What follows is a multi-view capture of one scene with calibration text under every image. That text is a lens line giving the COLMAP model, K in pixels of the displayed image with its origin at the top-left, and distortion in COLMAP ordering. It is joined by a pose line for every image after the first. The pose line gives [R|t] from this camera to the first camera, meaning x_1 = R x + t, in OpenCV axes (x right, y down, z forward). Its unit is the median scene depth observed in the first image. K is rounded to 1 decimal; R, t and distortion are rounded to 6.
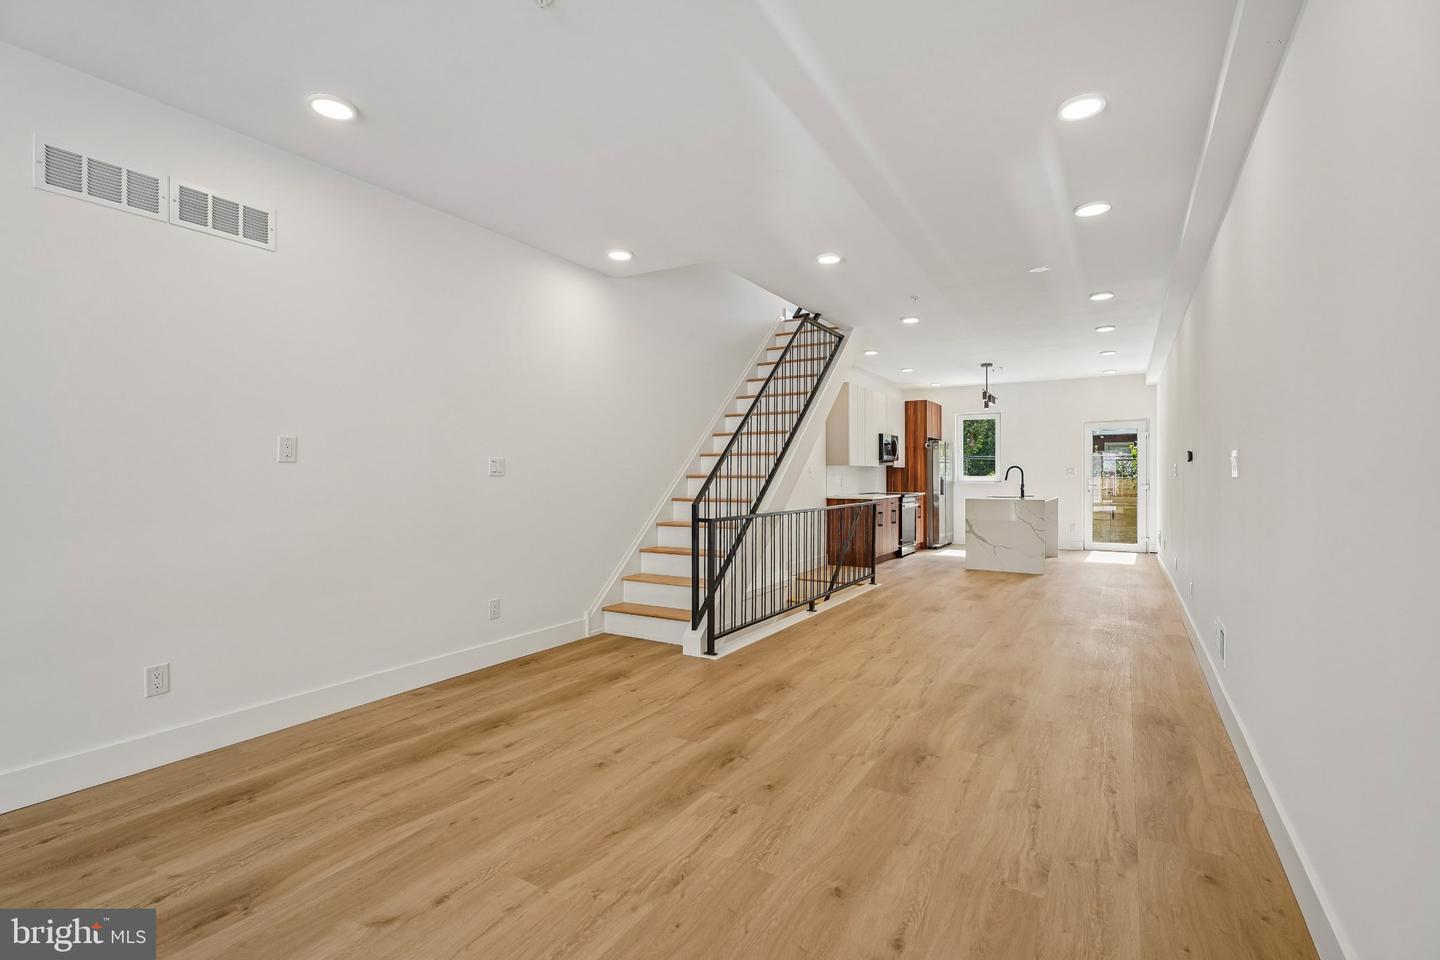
lens RADIAL K [[652.3, 0, 723.1], [0, 652.3, 469.6], [0, 0, 1]] dist [-0.003311, -0.000044]
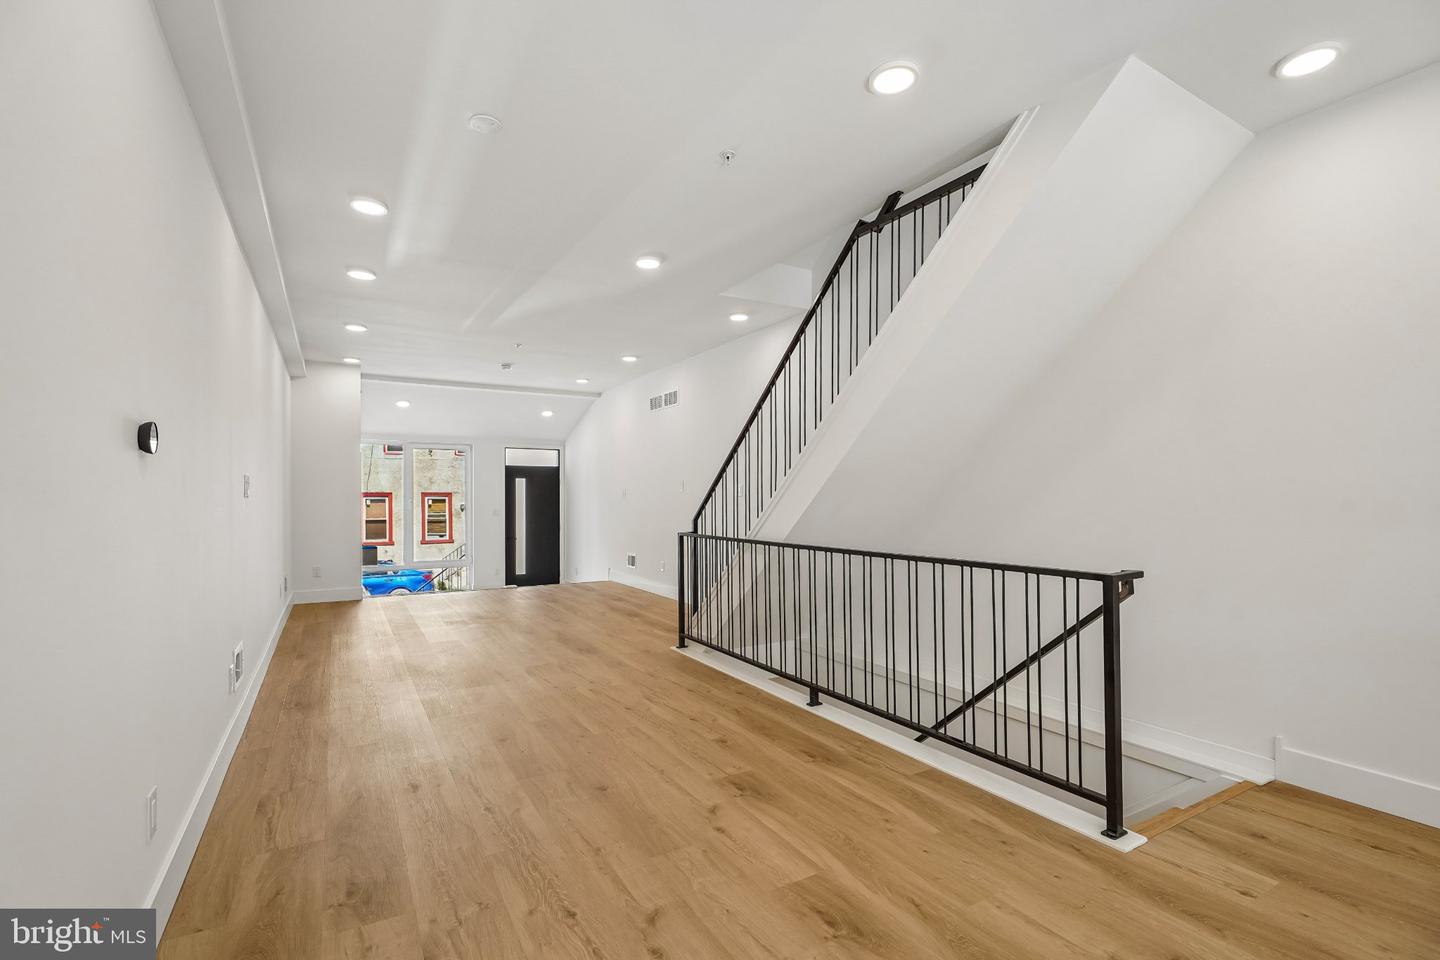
lens RADIAL K [[652.3, 0, 719.2], [0, 652.3, 489.4], [0, 0, 1]] dist [-0.003311, -0.000044]
pose [[-0.471524, -0.007369, -0.881822, 0.926481], [0.014450, 0.999766, -0.016081, 0.015389], [0.881735, -0.020325, -0.471308, 1.509785]]
